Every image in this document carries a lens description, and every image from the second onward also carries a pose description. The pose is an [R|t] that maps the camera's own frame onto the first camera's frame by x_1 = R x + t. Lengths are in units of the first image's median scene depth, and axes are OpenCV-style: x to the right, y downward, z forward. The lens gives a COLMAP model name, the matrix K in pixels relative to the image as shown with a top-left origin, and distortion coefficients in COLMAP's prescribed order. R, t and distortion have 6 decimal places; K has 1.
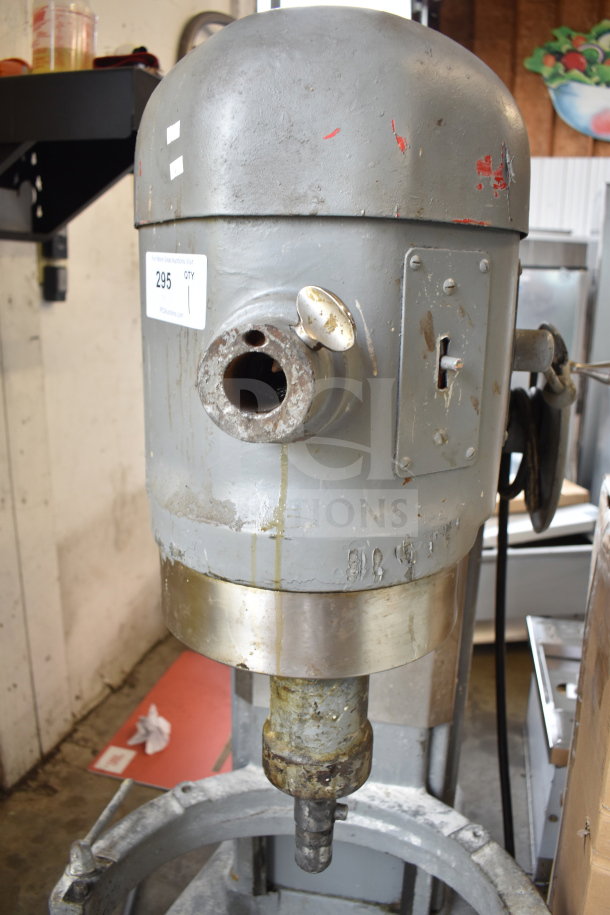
lens RADIAL K [[711.6, 0, 304.6], [0, 711.6, 459.5], [0, 0, 1]] dist [-0.092037, 0.005378]
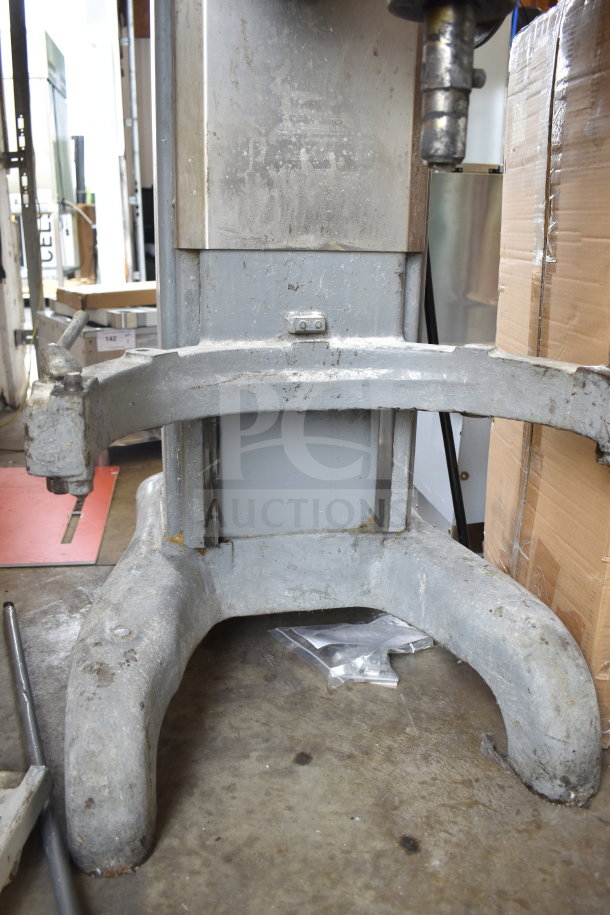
lens RADIAL K [[755.4, 0, 299.5], [0, 755.4, 454.0], [0, 0, 1]] dist [-0.096866, 0.011385]
pose [[0.919732, -0.122566, 0.372922, -0.390976], [0.104644, 0.992181, 0.068015, 0.640155], [-0.378342, -0.023532, 0.925367, 0.176391]]
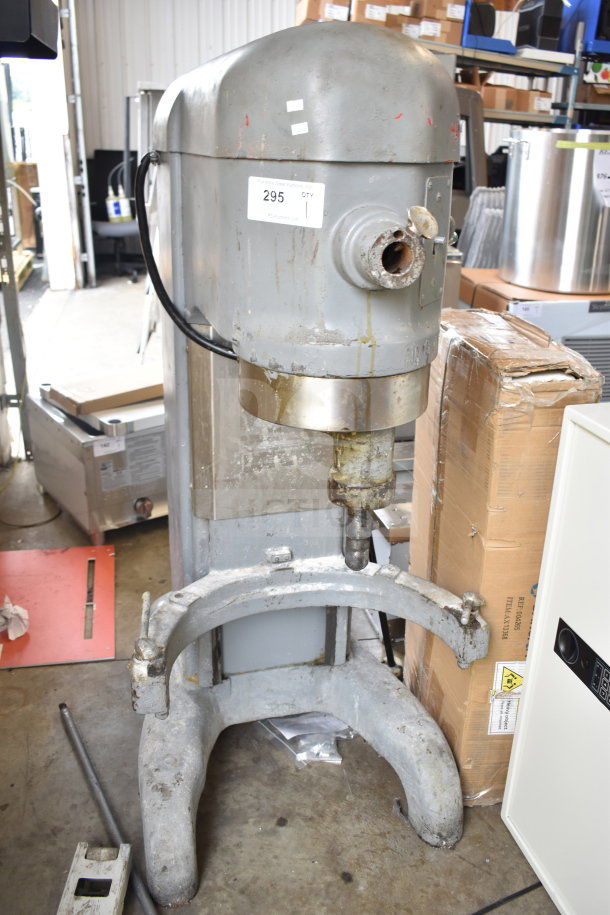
lens RADIAL K [[816.9, 0, 307.1], [0, 816.9, 458.2], [0, 0, 1]] dist [-0.092816, 0.006967]
pose [[0.889234, -0.175153, 0.422592, -0.626540], [0.112155, 0.979076, 0.169800, 0.012014], [-0.443491, -0.103596, 0.890272, -0.438209]]
